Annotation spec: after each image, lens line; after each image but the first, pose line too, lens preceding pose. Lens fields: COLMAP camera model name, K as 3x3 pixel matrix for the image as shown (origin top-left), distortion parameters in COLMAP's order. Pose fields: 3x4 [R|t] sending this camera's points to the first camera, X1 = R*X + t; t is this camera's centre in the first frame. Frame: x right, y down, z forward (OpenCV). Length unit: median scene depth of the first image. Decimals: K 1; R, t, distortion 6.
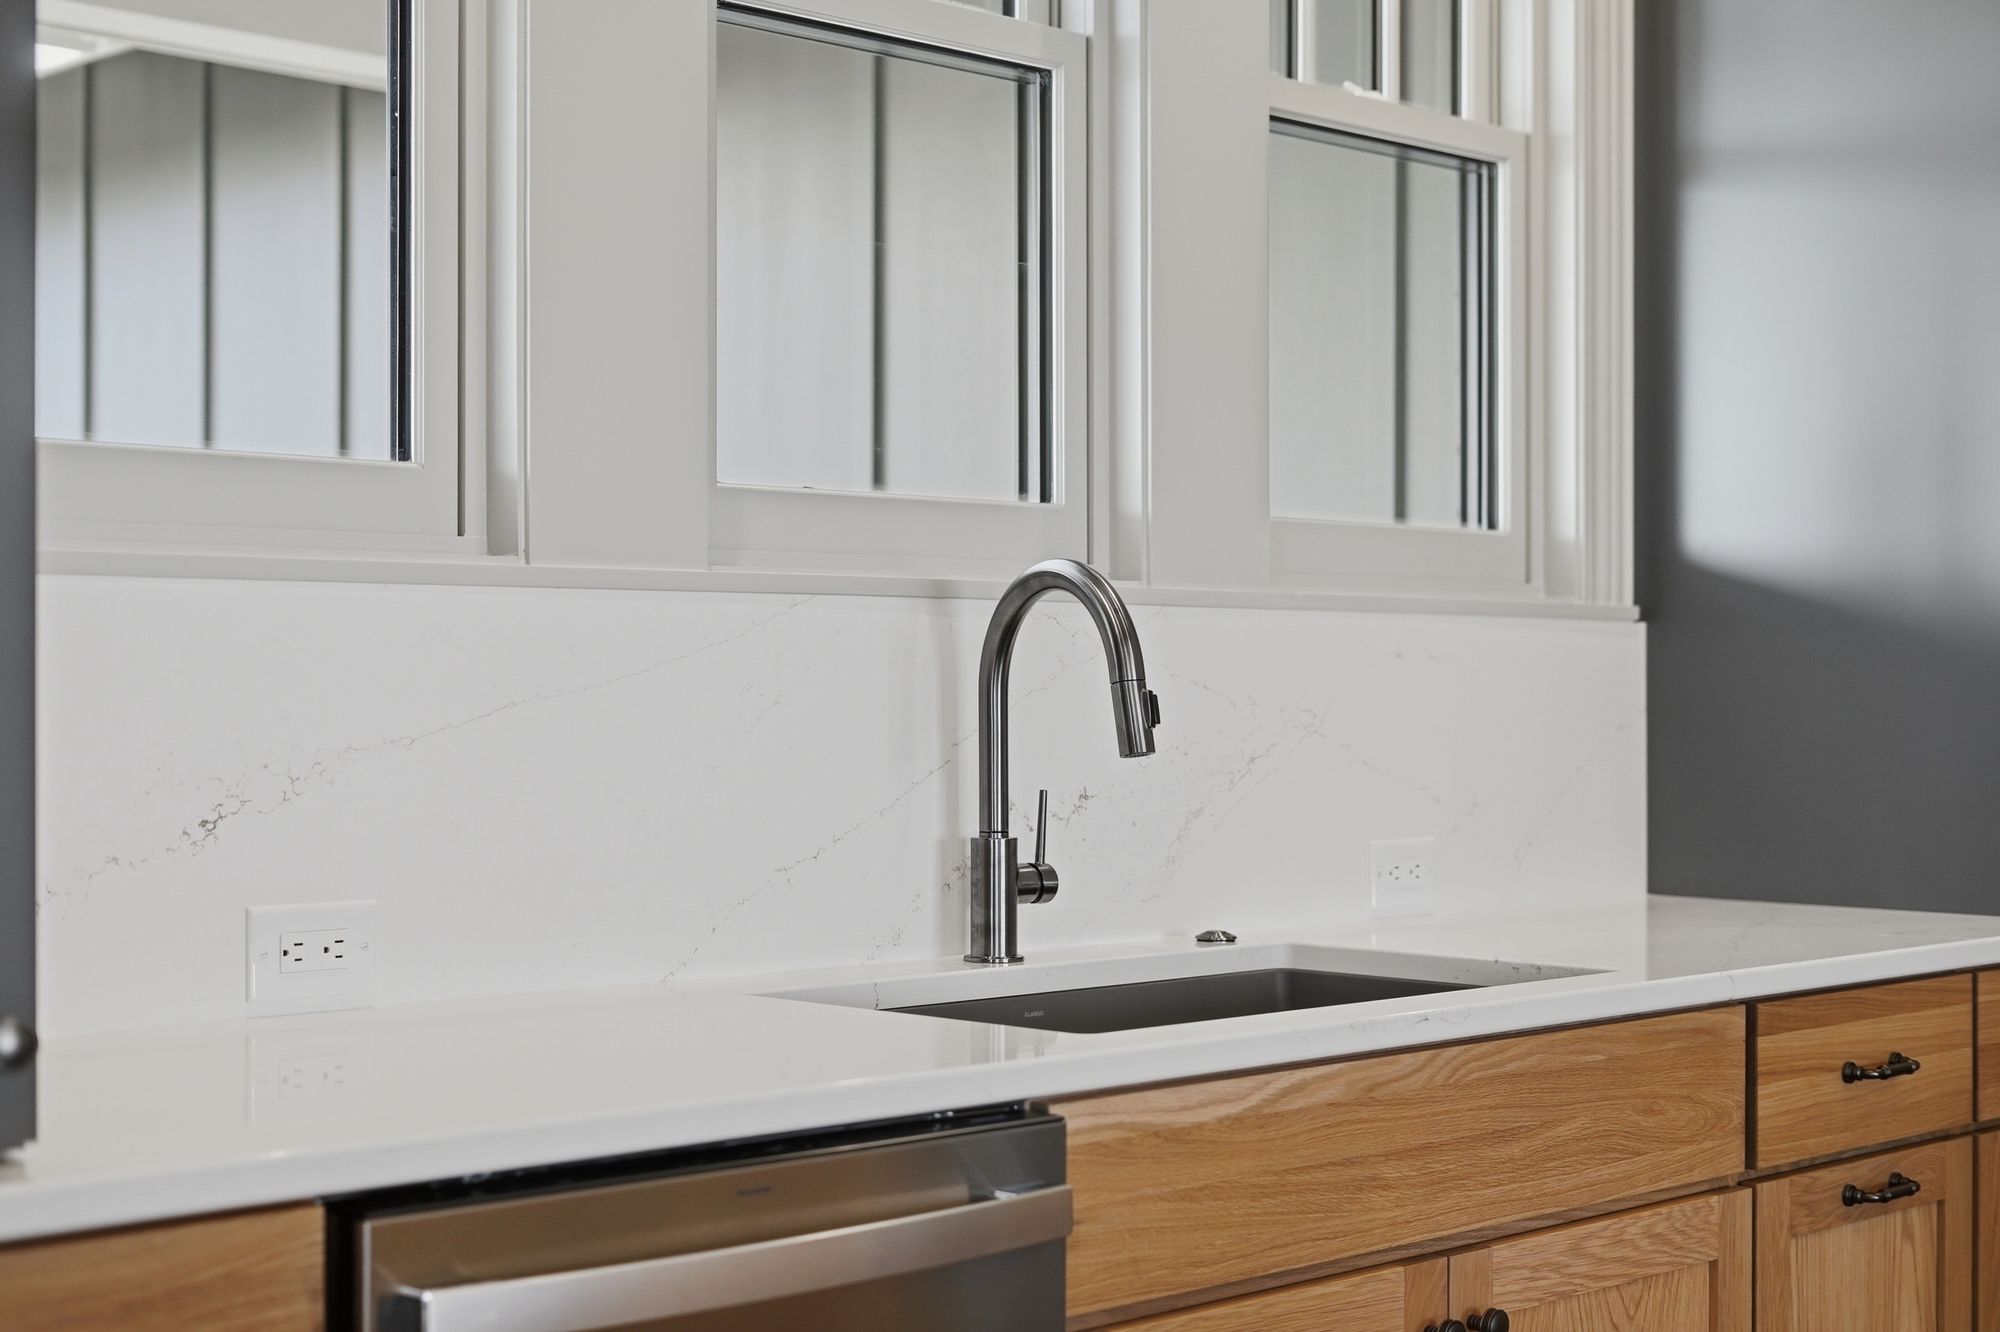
lens RADIAL K [[2969.0, 0, 998.0], [0, 2969.0, 680.1], [0, 0, 1]] dist [0.003873, 0.000000]
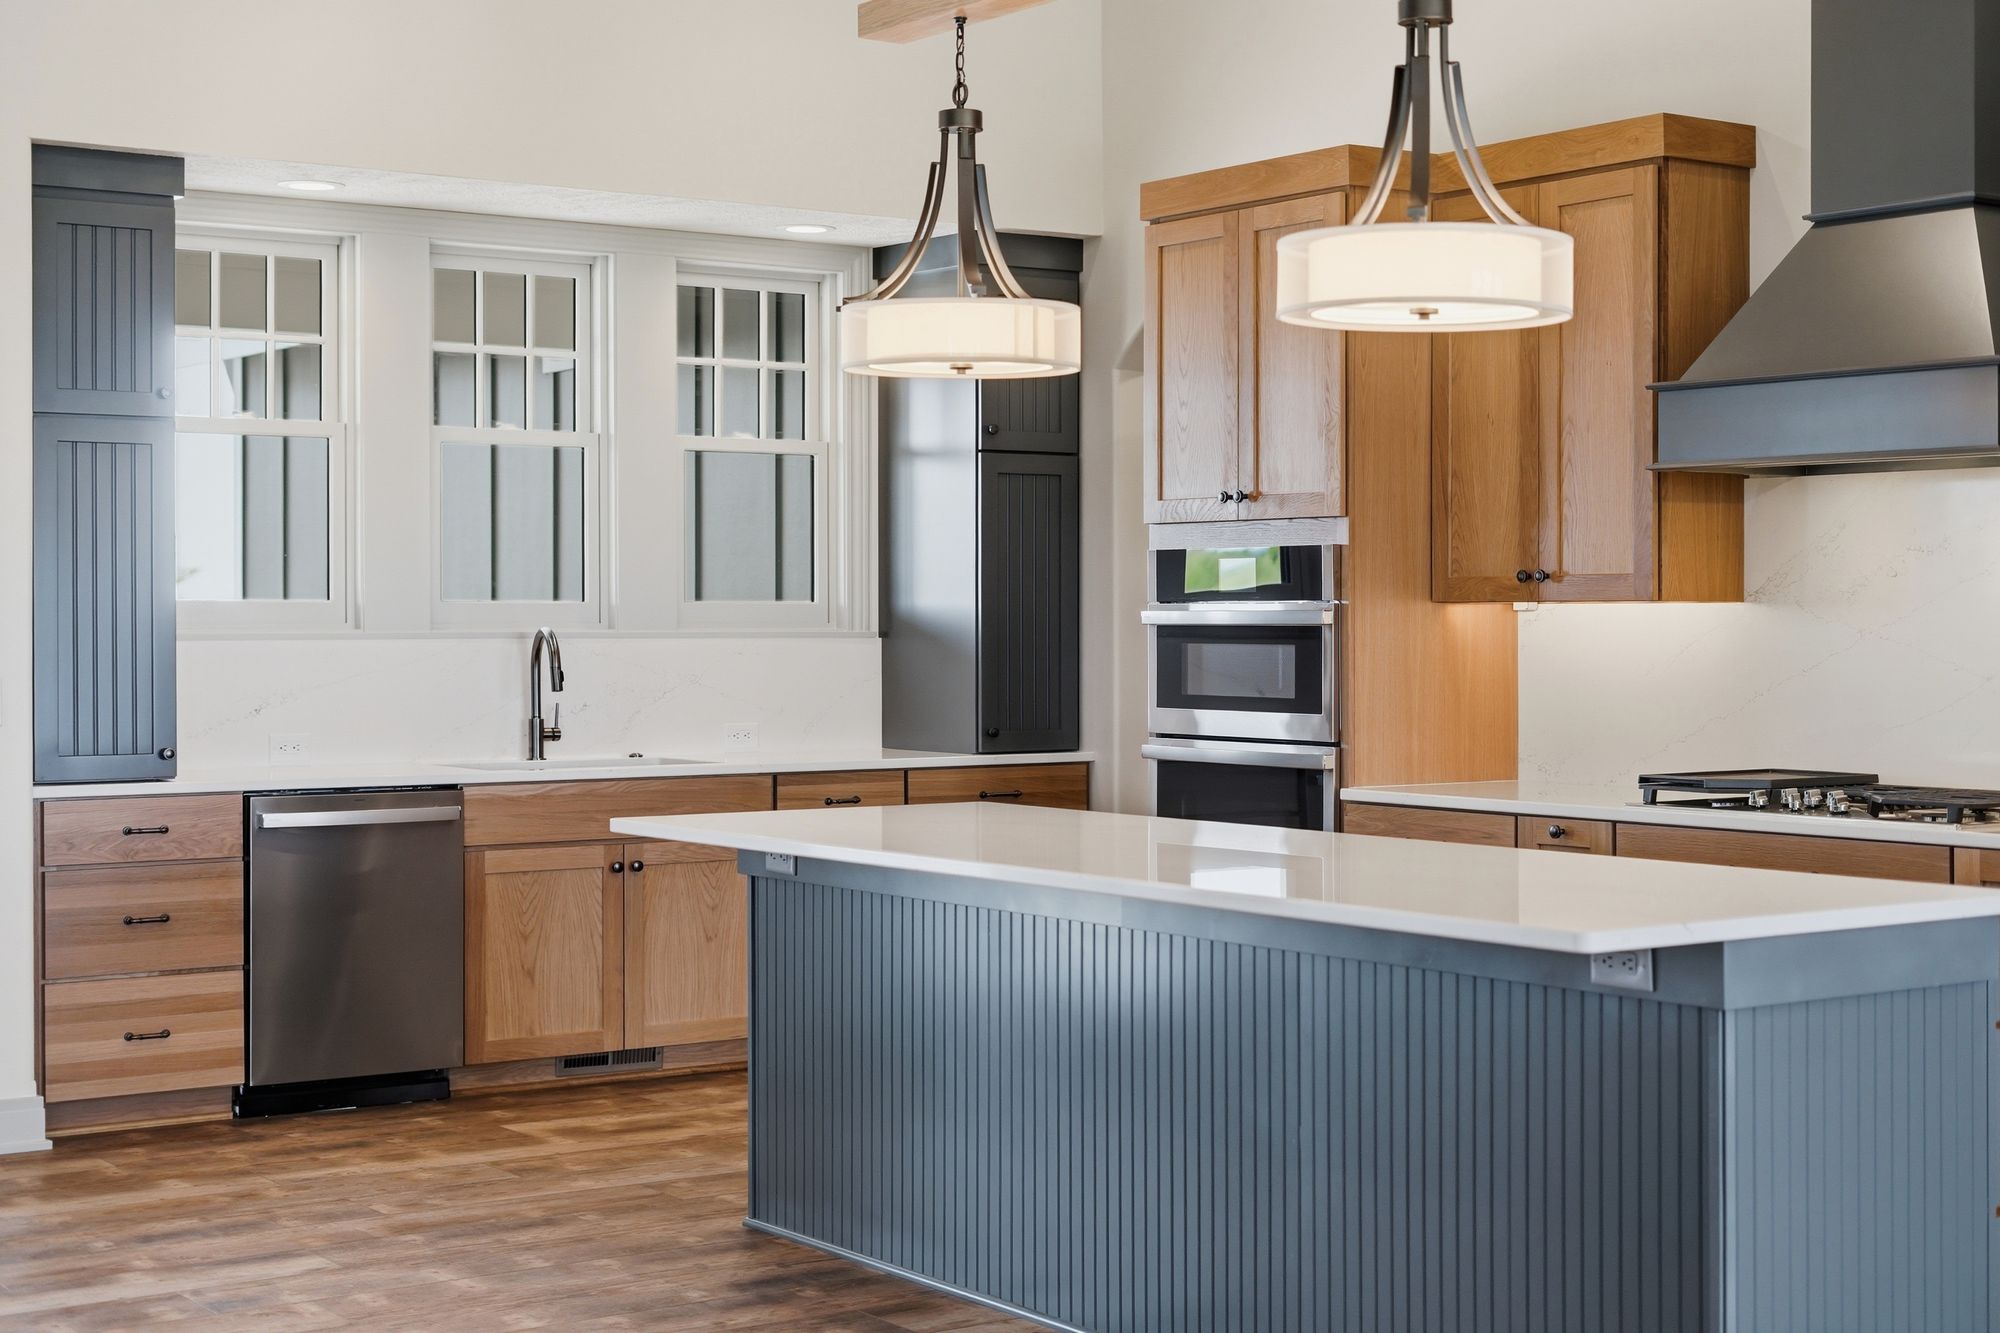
lens RADIAL K [[2969.0, 0, 1013.5], [0, 2969.0, 638.6], [0, 0, 1]] dist [0.003873, 0.000000]
pose [[0.985369, -0.000023, -0.170434, 0.990593], [0.001319, 0.999971, 0.007493, -0.049994], [0.170429, -0.007608, 0.985341, -1.884280]]
